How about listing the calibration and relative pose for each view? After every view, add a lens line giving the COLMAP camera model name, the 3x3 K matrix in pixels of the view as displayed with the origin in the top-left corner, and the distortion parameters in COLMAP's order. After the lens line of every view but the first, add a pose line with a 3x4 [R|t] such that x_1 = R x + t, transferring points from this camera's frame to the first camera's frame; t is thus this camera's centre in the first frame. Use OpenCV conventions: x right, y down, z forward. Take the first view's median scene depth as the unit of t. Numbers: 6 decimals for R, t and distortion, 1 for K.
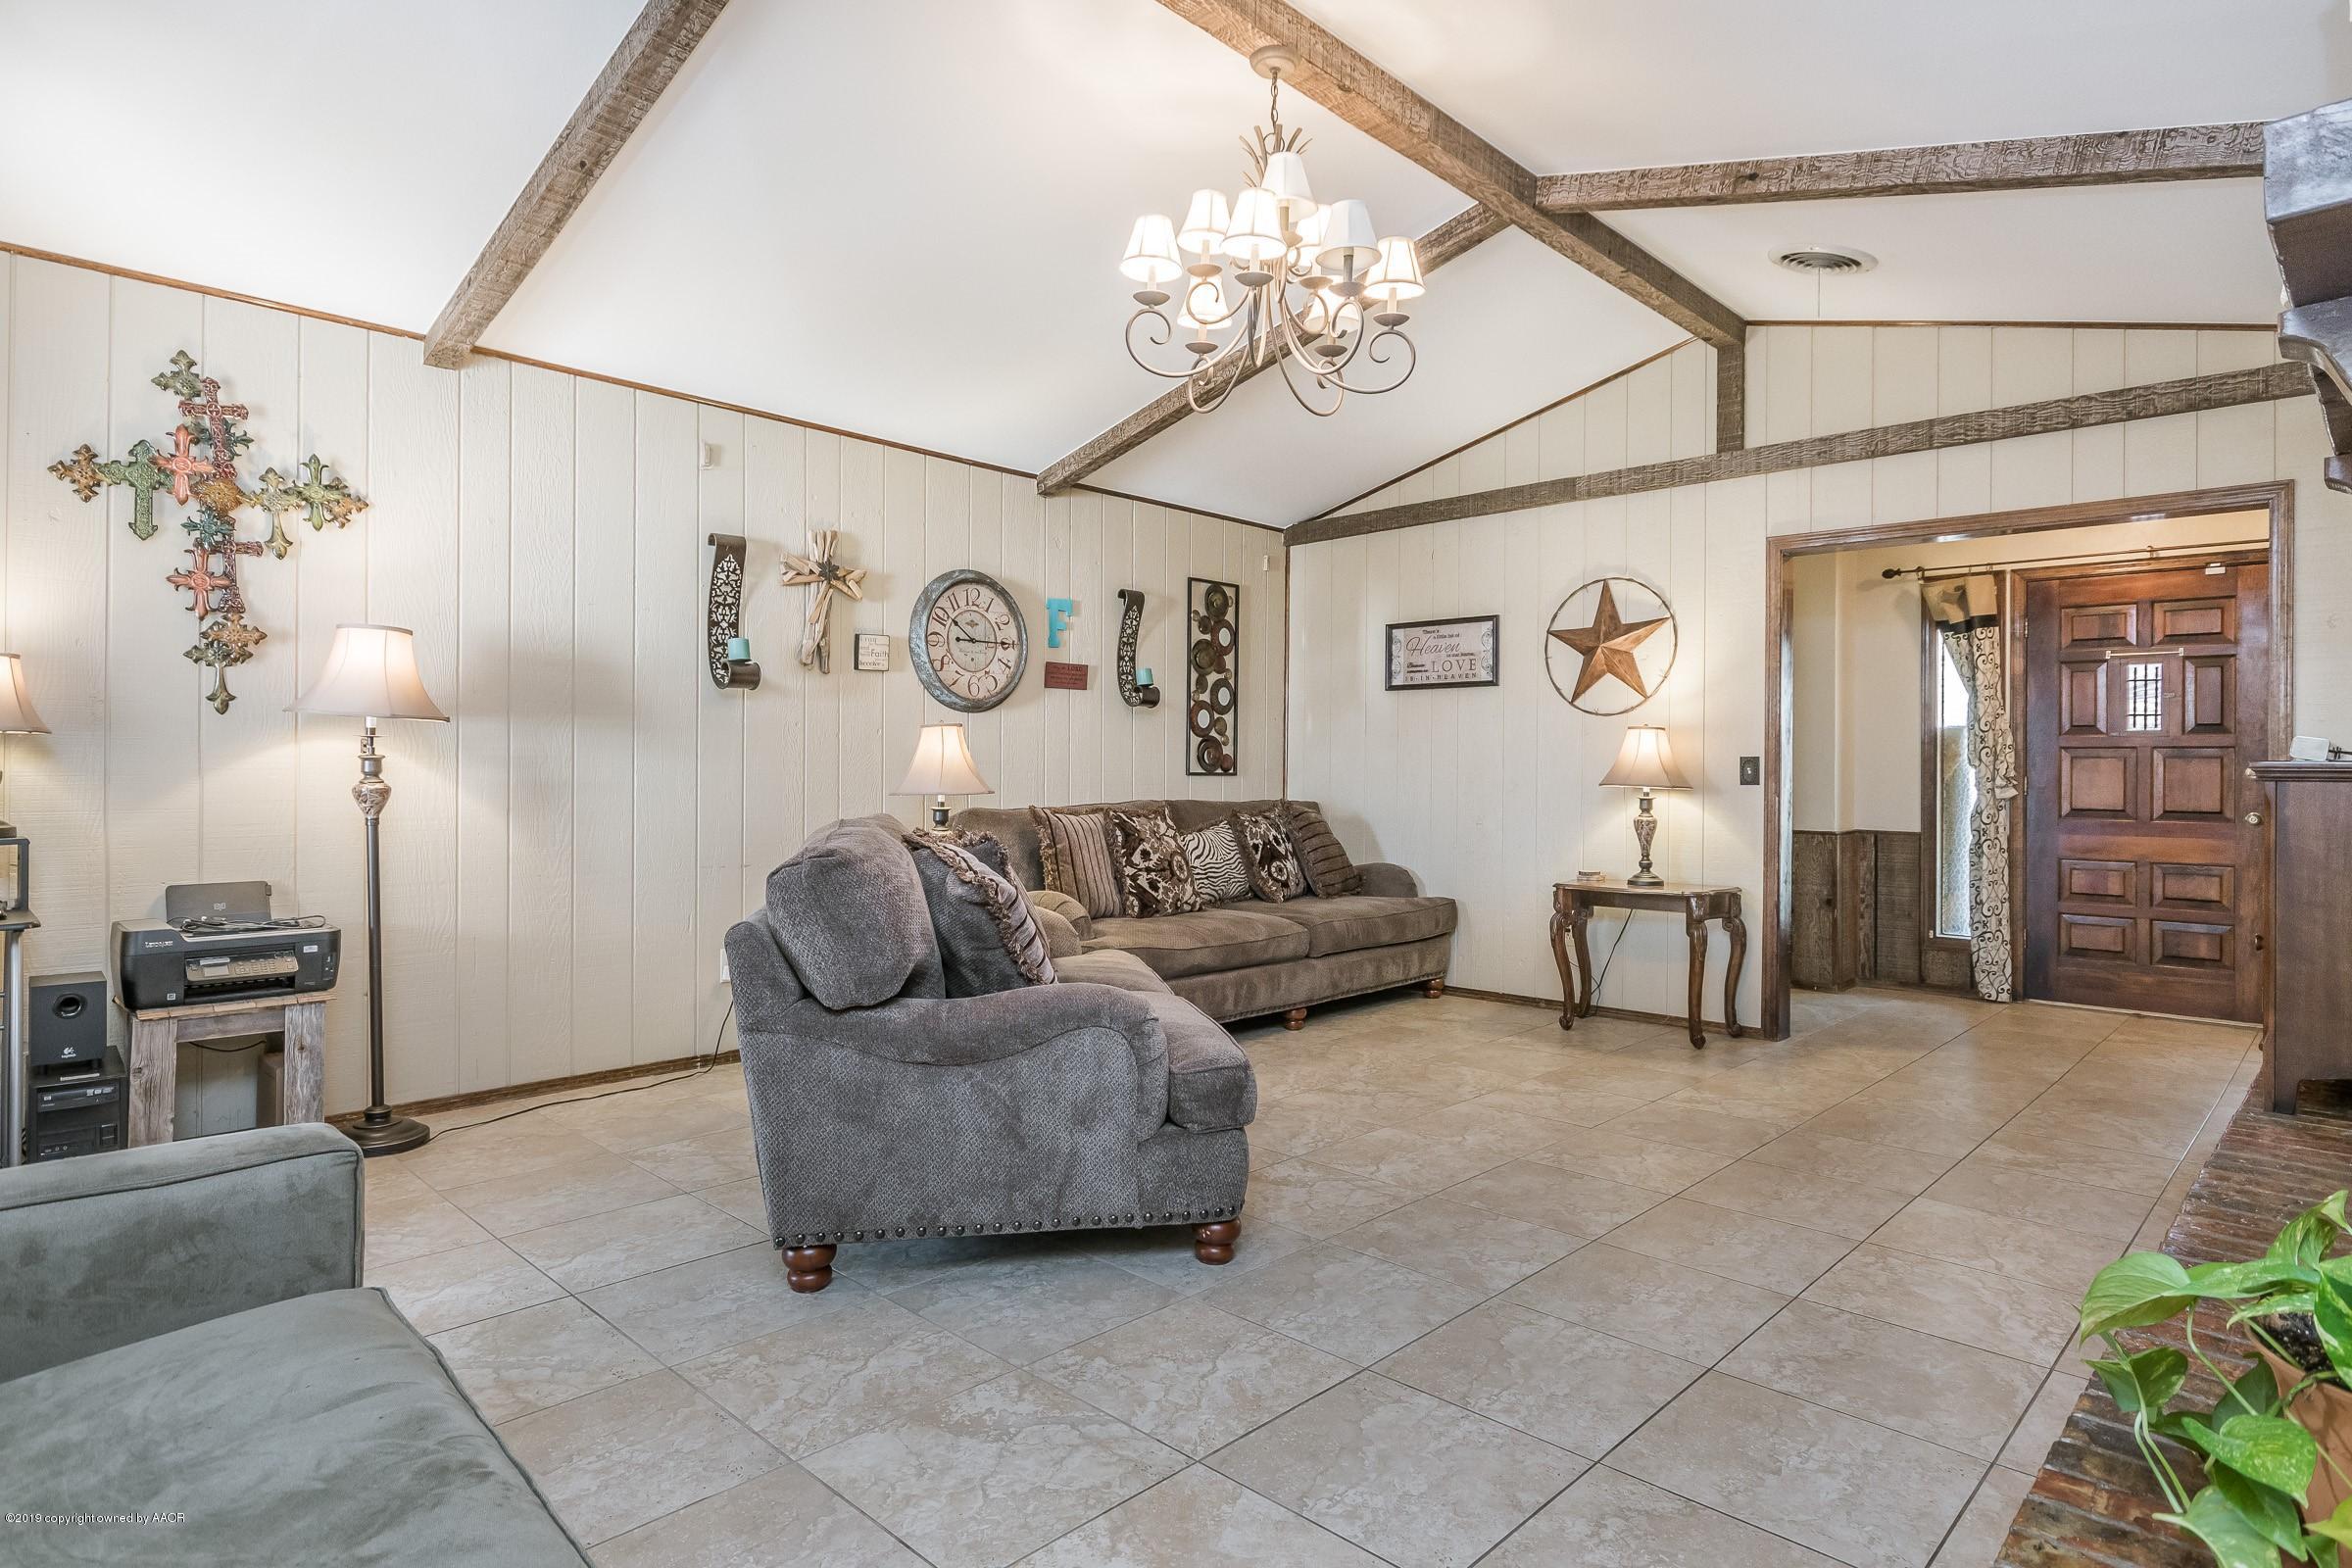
lens RADIAL K [[1287.6, 0, 1182.6], [0, 1287.6, 780.3], [0, 0, 1]] dist [0.002412, -0.000156]
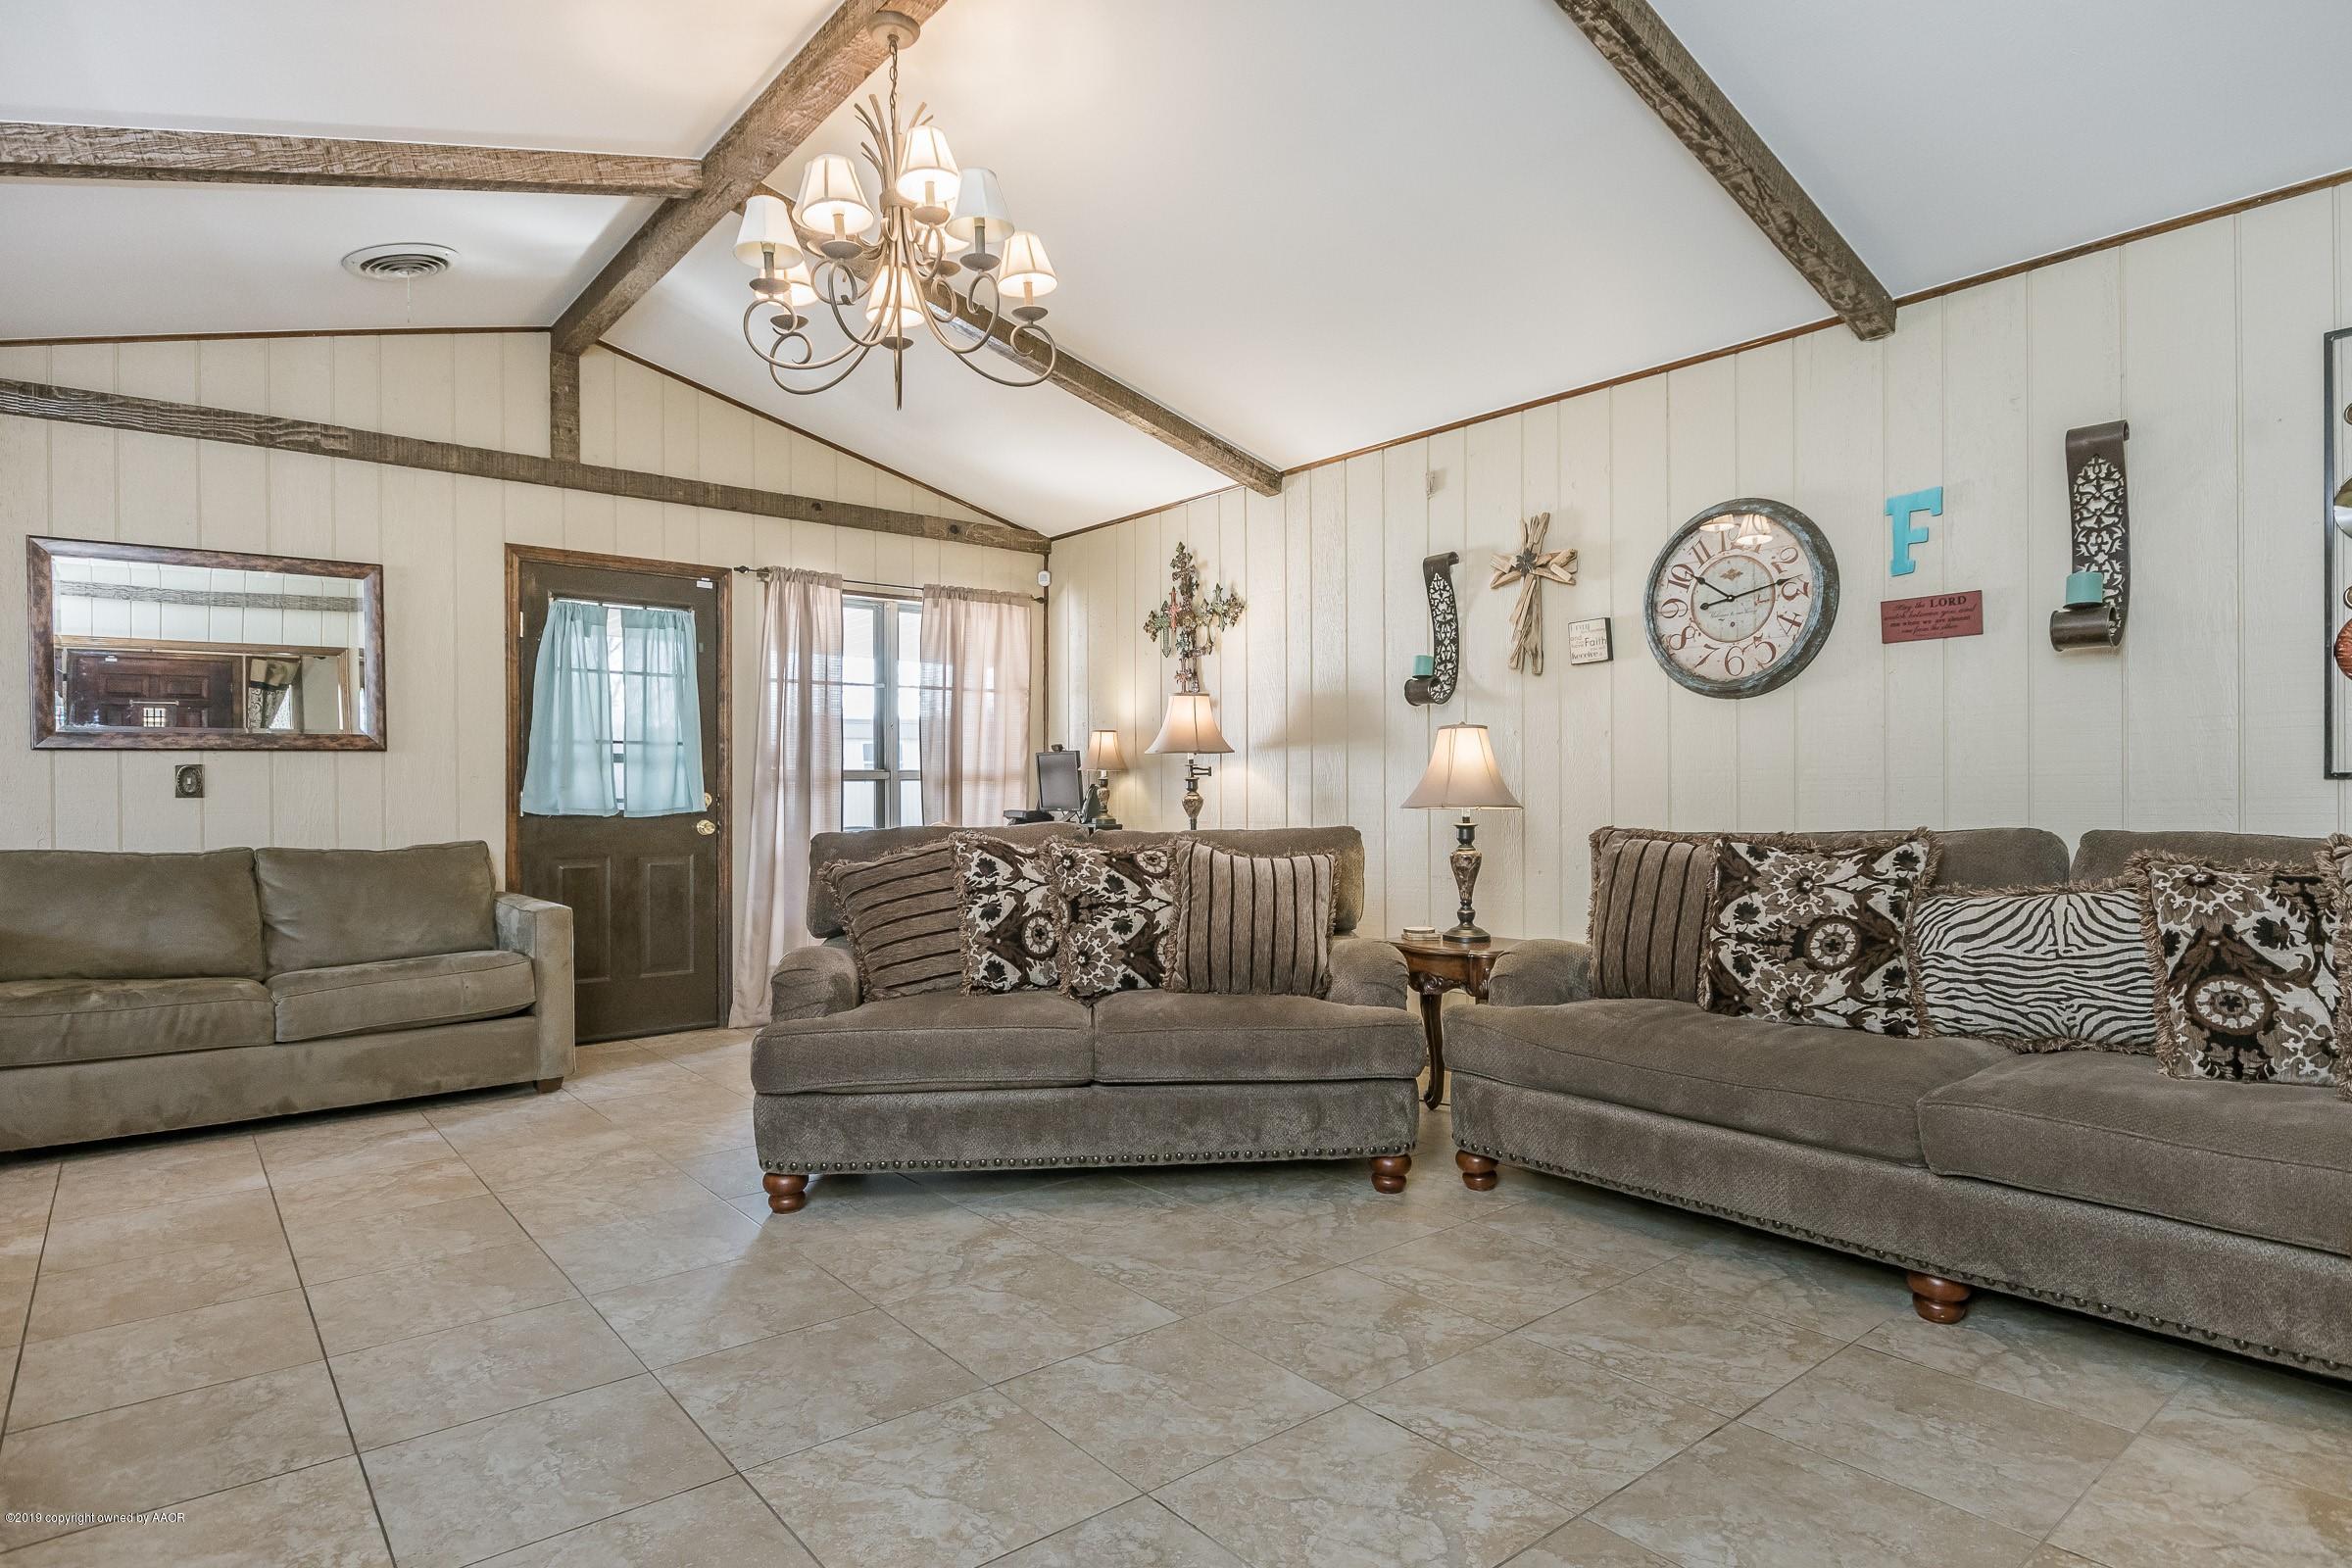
lens RADIAL K [[1287.6, 0, 1182.6], [0, 1287.6, 780.3], [0, 0, 1]] dist [0.002412, -0.000156]
pose [[-0.125859, -0.017666, -0.991891, 0.646581], [-0.004847, 0.999840, -0.017193, 0.007716], [0.992036, 0.002644, -0.125925, 0.866581]]
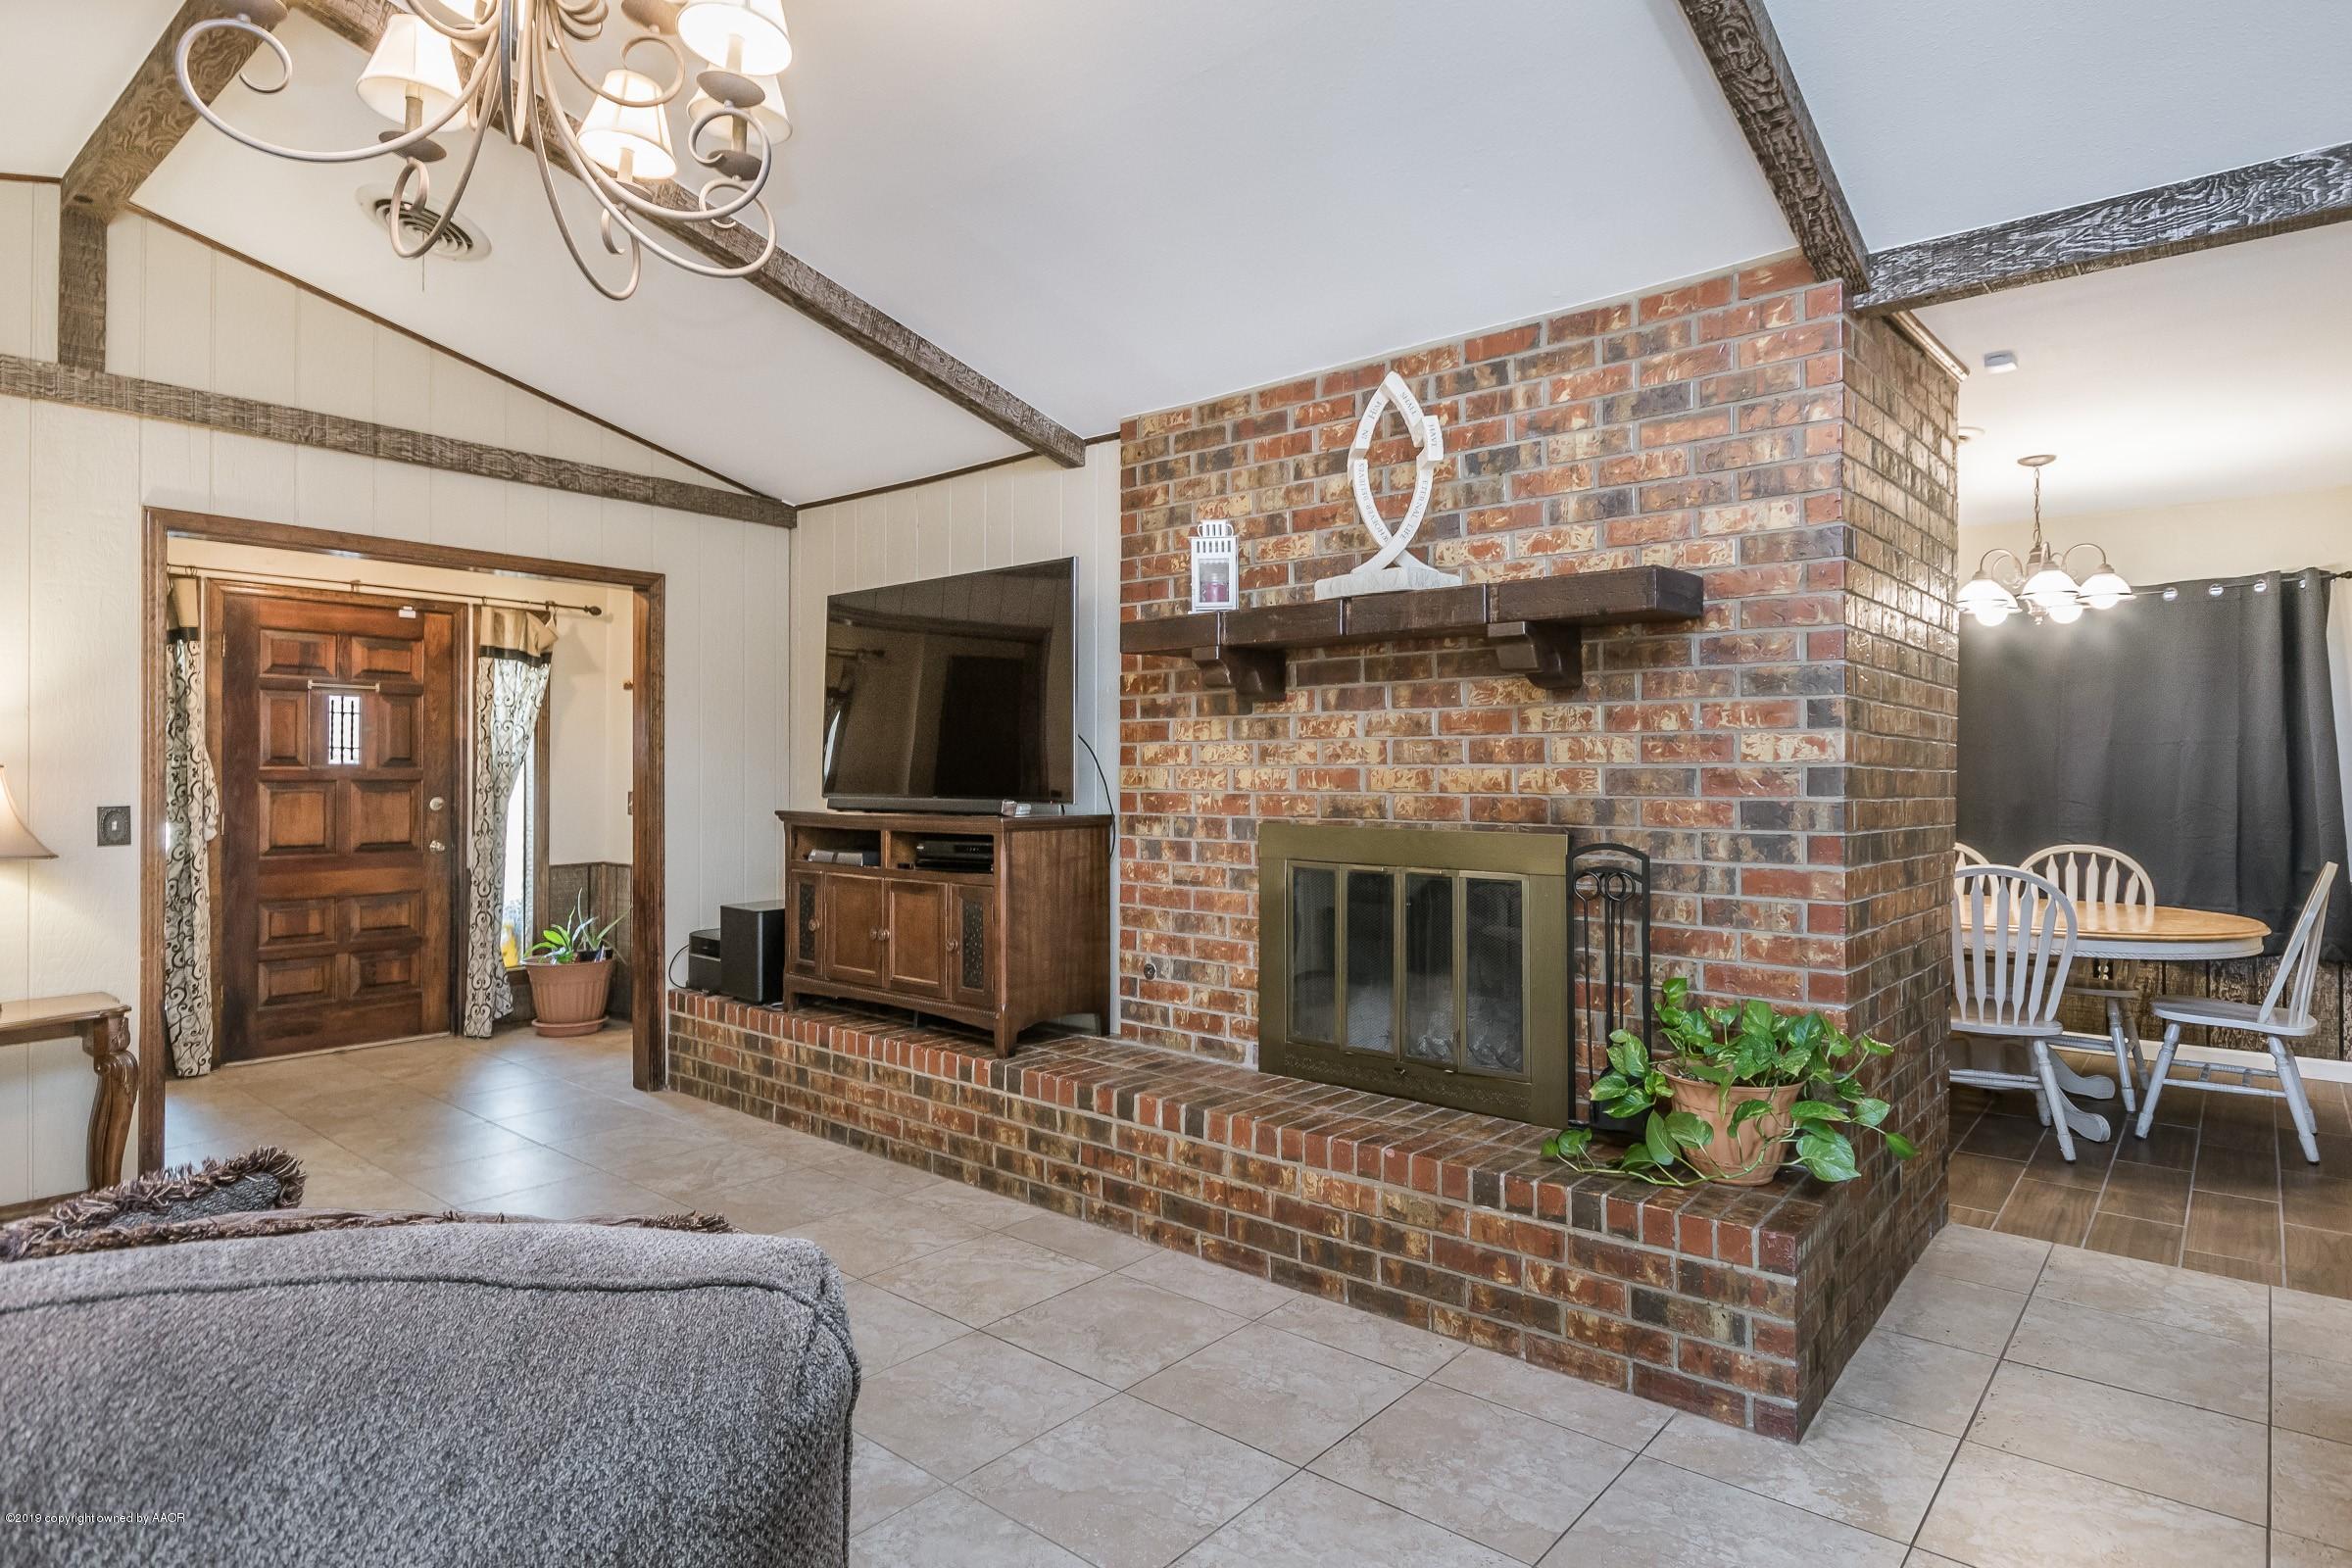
lens RADIAL K [[1273.3, 0, 1206.7], [0, 1273.3, 772.3], [0, 0, 1]] dist [0.001585, 0.000335]
pose [[-0.072855, -0.007052, 0.997318, -0.333356], [0.005882, 0.999955, 0.007500, -0.041862], [-0.997325, 0.006413, -0.072811, 0.484881]]
